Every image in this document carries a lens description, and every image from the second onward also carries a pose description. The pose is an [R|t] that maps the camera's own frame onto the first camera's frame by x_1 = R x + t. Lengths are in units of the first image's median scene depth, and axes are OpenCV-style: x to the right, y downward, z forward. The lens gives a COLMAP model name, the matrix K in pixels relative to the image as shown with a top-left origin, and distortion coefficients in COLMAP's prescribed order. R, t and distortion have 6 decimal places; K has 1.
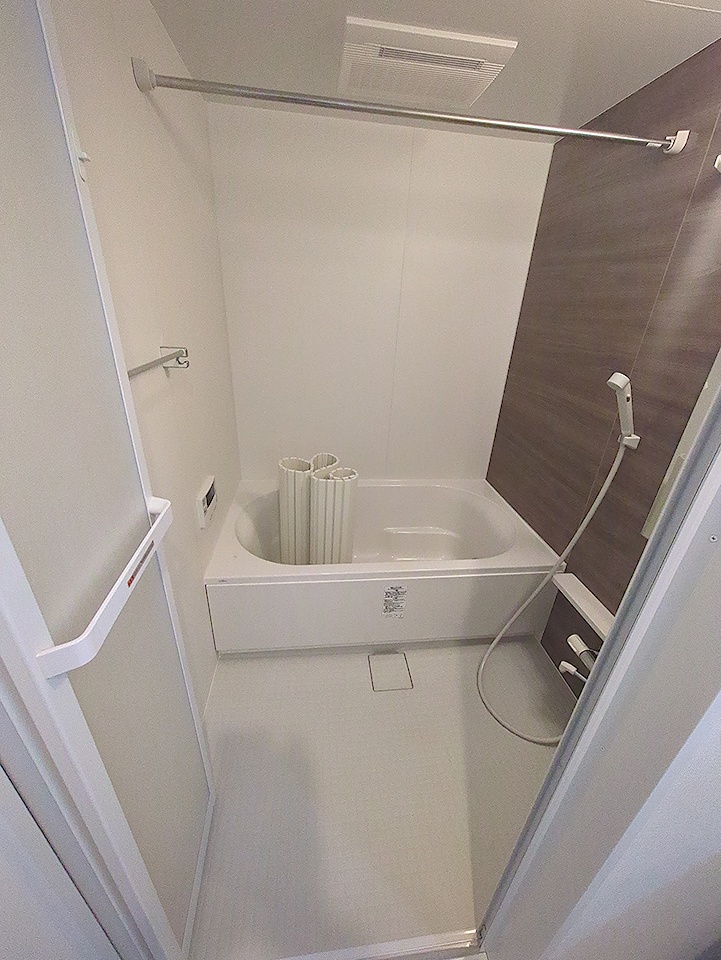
lens RADIAL K [[377.2, 0, 360.2], [0, 377.2, 478.3], [0, 0, 1]] dist [-0.004655, 0.000120]
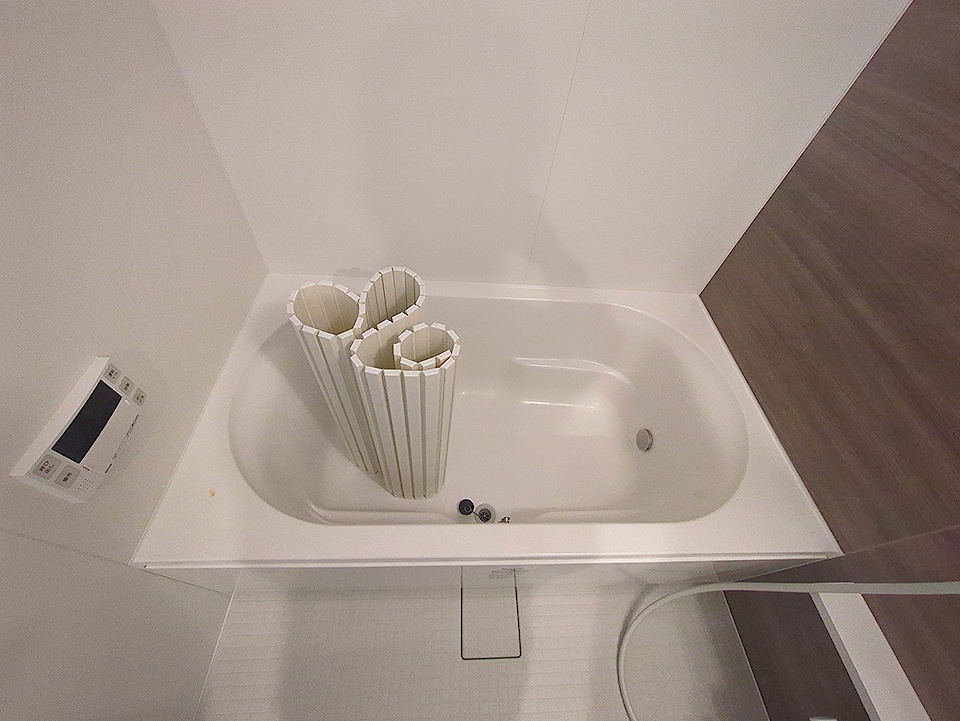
lens RADIAL K [[377.2, 0, 475.6], [0, 377.2, 362.6], [0, 0, 1]] dist [-0.004655, 0.000120]
pose [[0.995439, 0.092381, -0.023805, 0.024159], [-0.071490, 0.887596, 0.455041, -0.196483], [0.063166, -0.451264, 0.890152, 0.595953]]
